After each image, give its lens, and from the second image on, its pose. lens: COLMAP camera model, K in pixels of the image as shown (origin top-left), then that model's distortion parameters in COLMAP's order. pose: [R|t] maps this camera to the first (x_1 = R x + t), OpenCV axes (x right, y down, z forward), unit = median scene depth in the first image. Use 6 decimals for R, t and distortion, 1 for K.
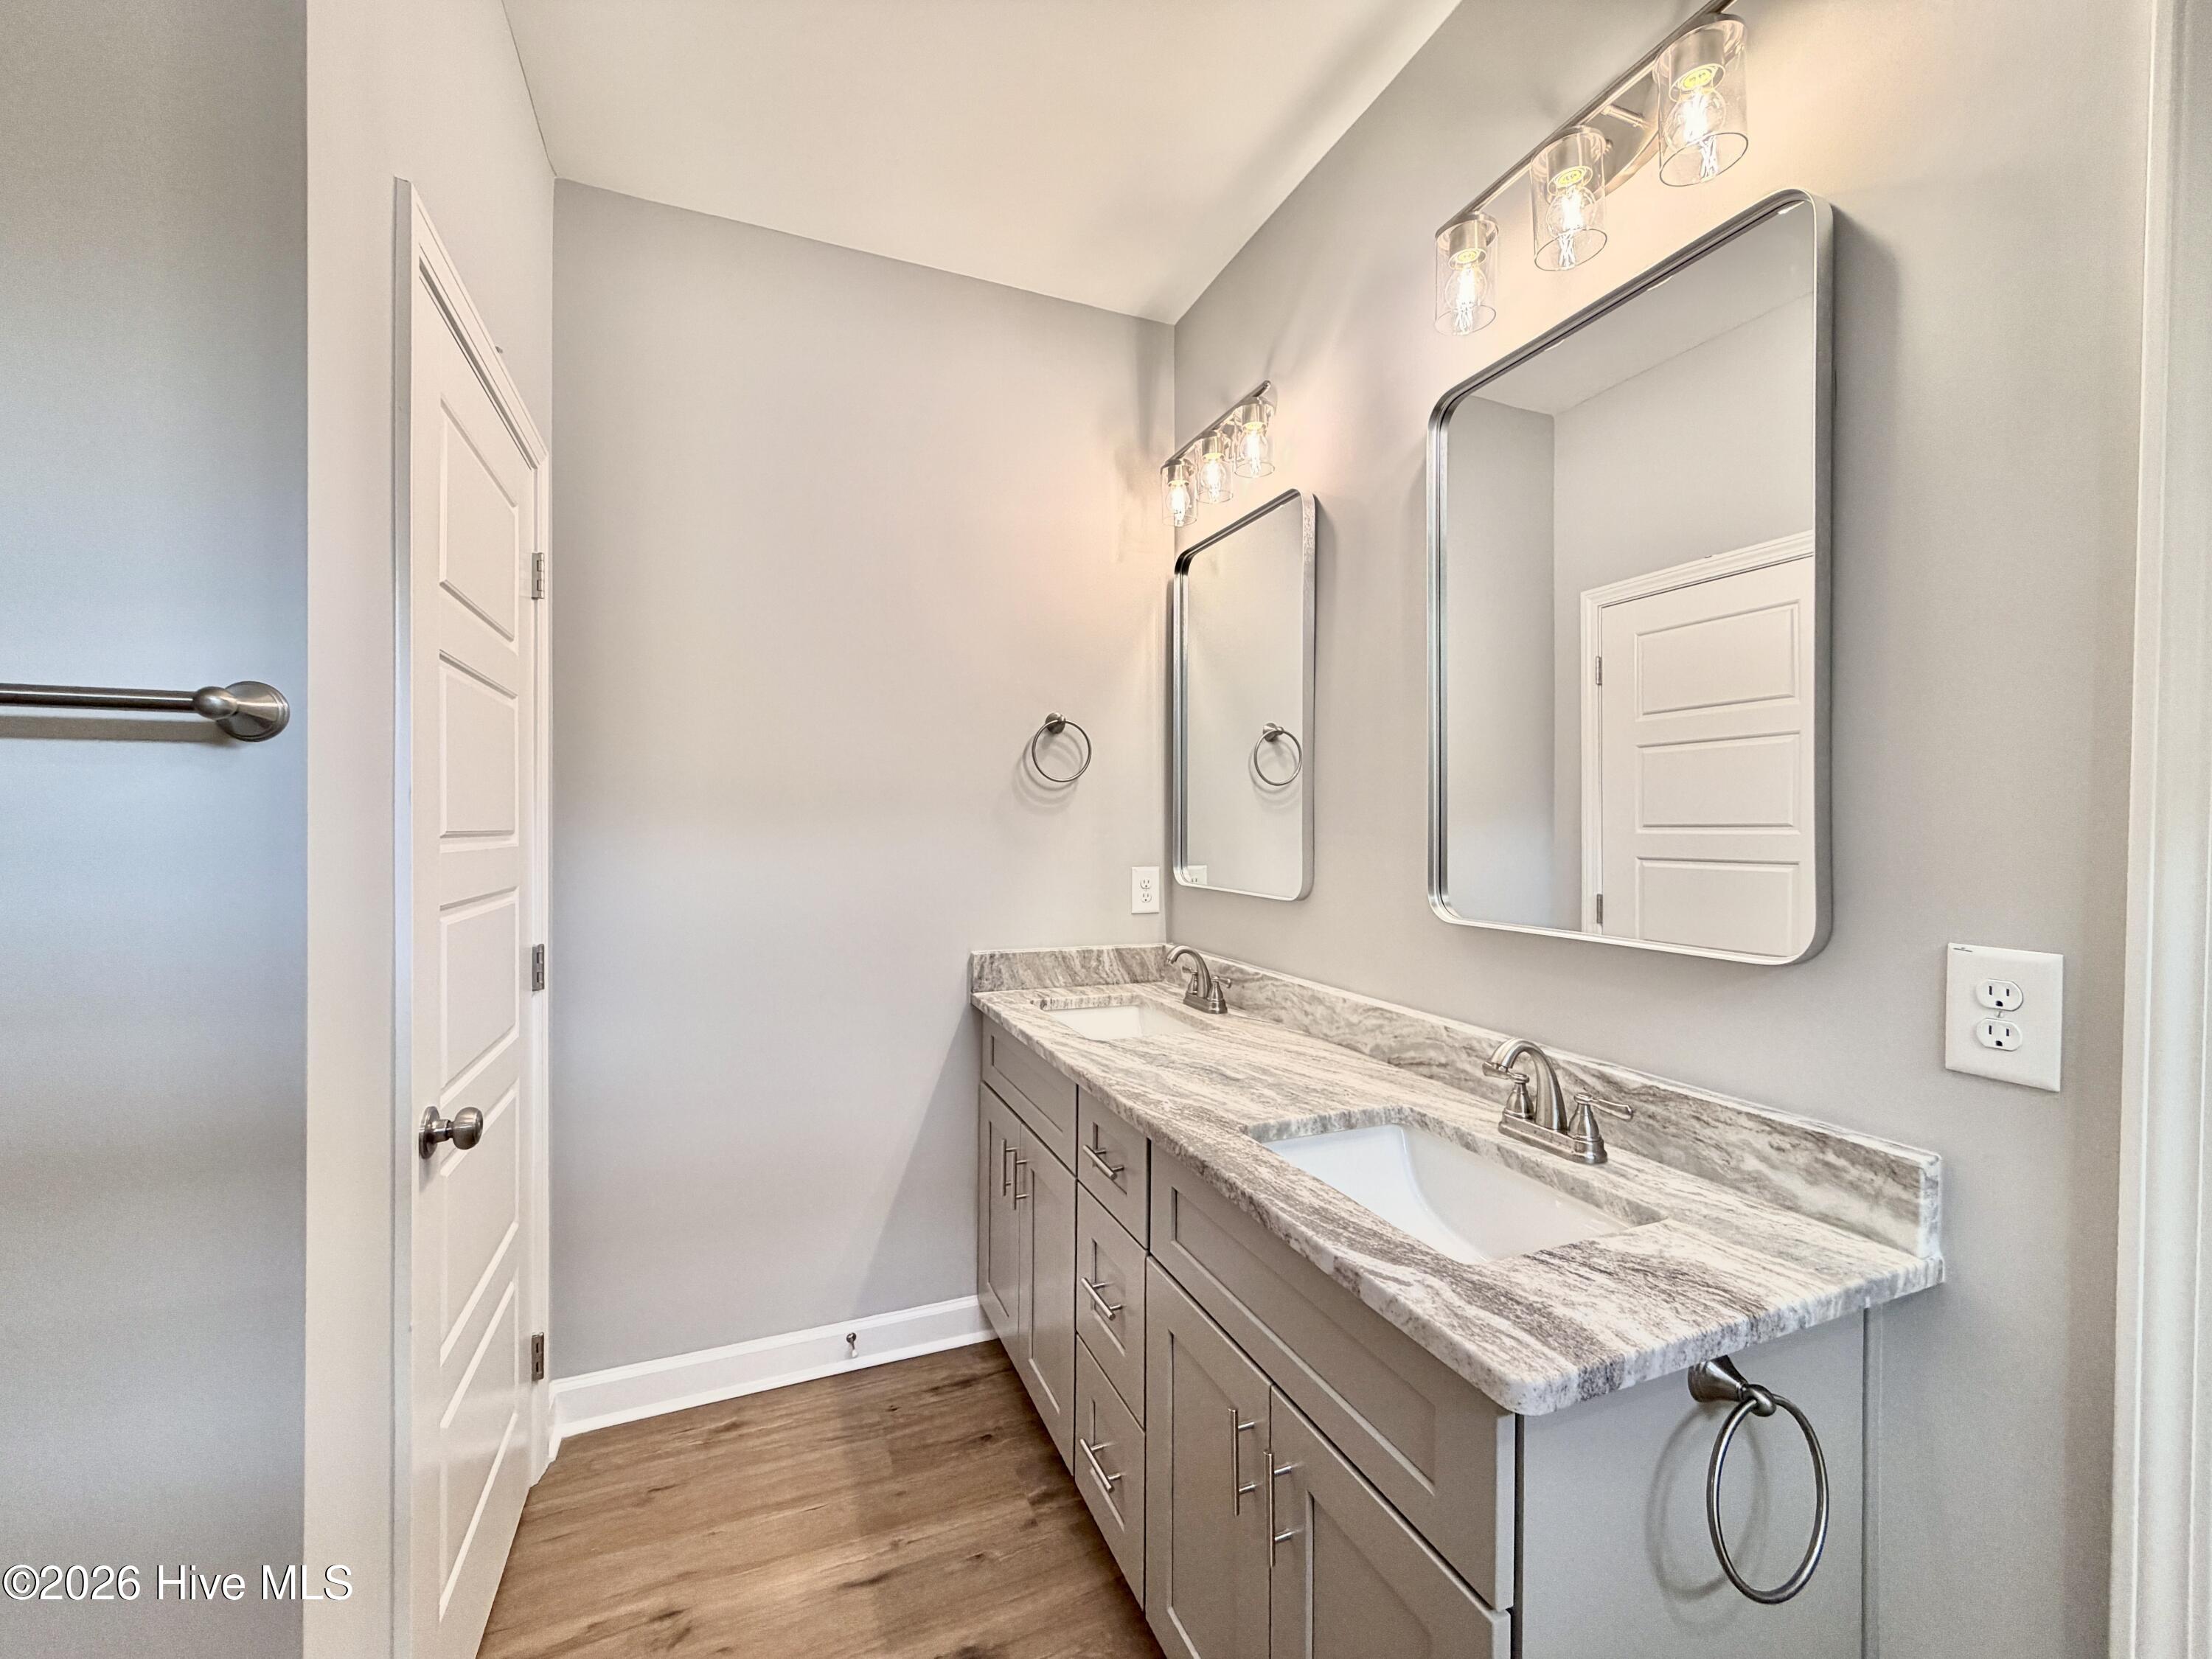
lens RADIAL K [[889.5, 0, 1098.0], [0, 889.5, 835.0], [0, 0, 1]] dist [-0.002733, 0.001291]
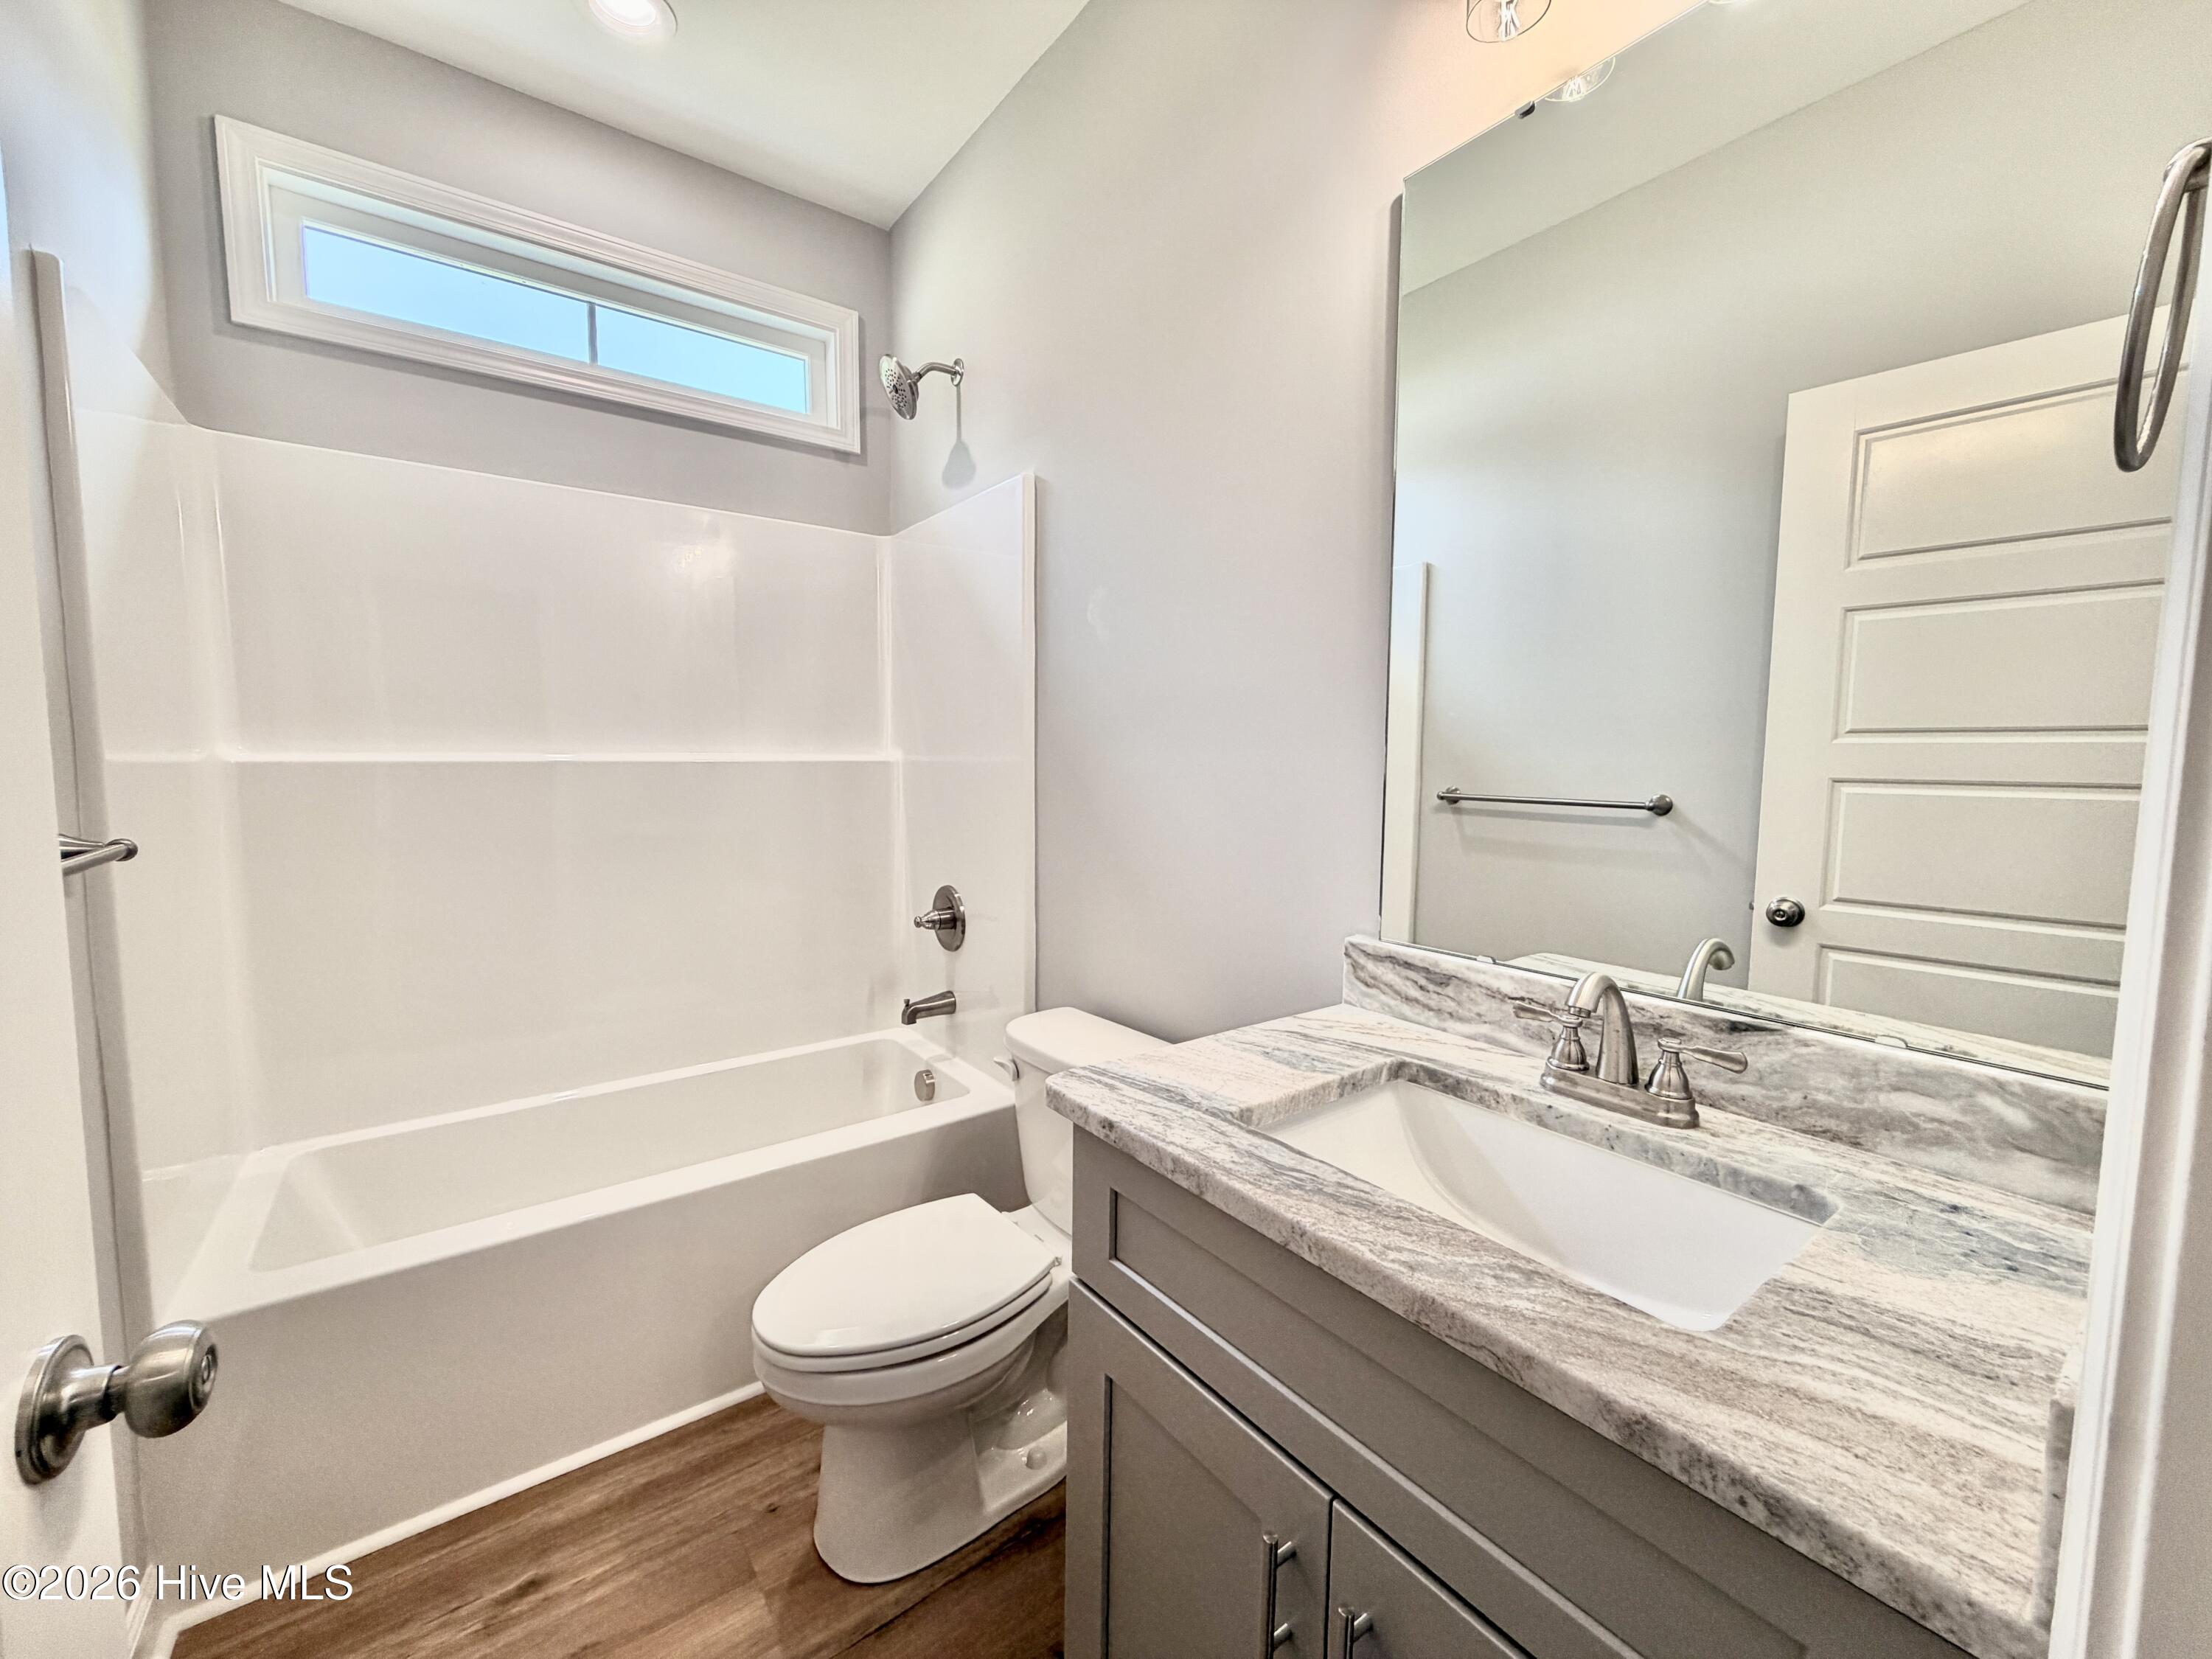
lens RADIAL K [[889.5, 0, 1121.0], [0, 889.5, 824.3], [0, 0, 1]] dist [-0.002733, 0.001291]
pose [[0.970219, -0.028244, 0.240579, -0.129388], [0.005277, 0.995408, 0.095580, 0.004240], [-0.242174, -0.091464, 0.965912, 0.309473]]
